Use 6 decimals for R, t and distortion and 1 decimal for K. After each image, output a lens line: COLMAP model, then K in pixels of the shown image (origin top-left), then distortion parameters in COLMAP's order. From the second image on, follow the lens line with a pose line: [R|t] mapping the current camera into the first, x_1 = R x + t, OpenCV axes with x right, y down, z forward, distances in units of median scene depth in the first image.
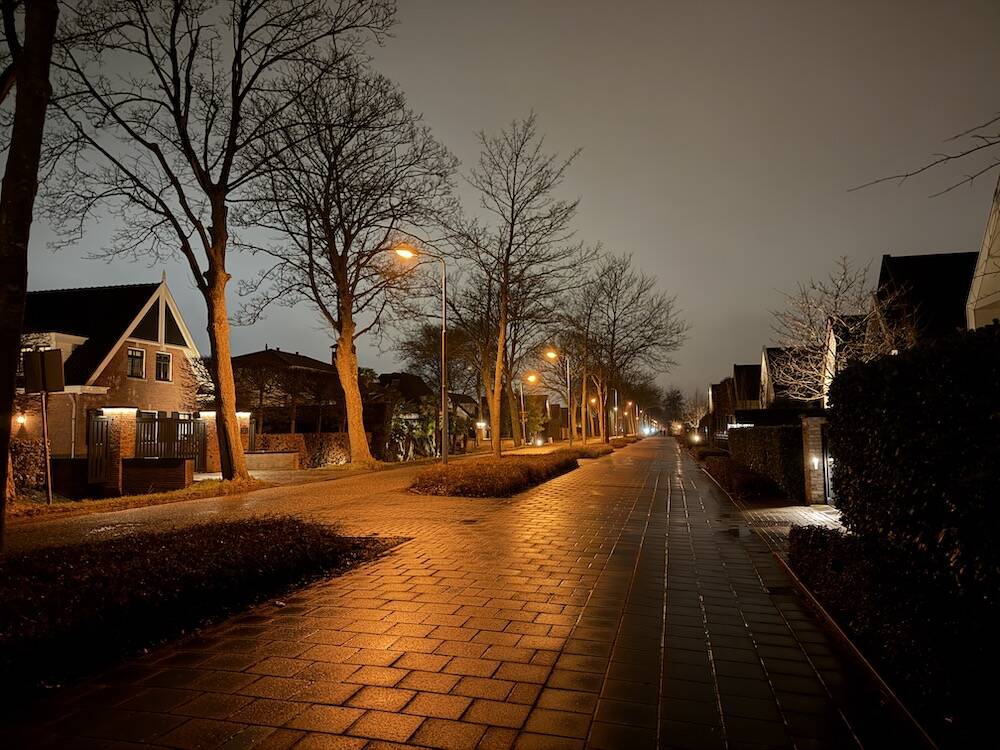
lens RADIAL K [[671.1, 0, 500.0], [0, 671.1, 375.0], [0, 0, 1]] dist [0.120119, -0.166972]
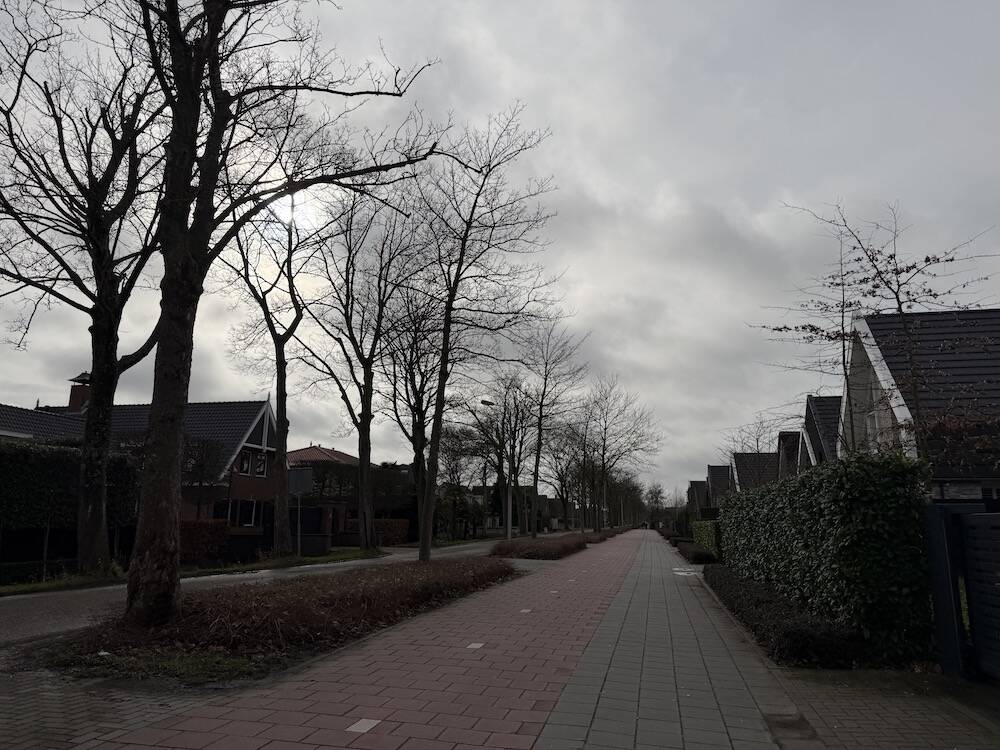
lens RADIAL K [[671.1, 0, 500.0], [0, 671.1, 375.0], [0, 0, 1]] dist [0.120119, -0.166972]
pose [[0.999387, 0.025182, 0.024311, -0.093970], [-0.021791, 0.991159, -0.130875, -0.026626], [-0.027392, 0.130265, 0.991101, -0.376245]]
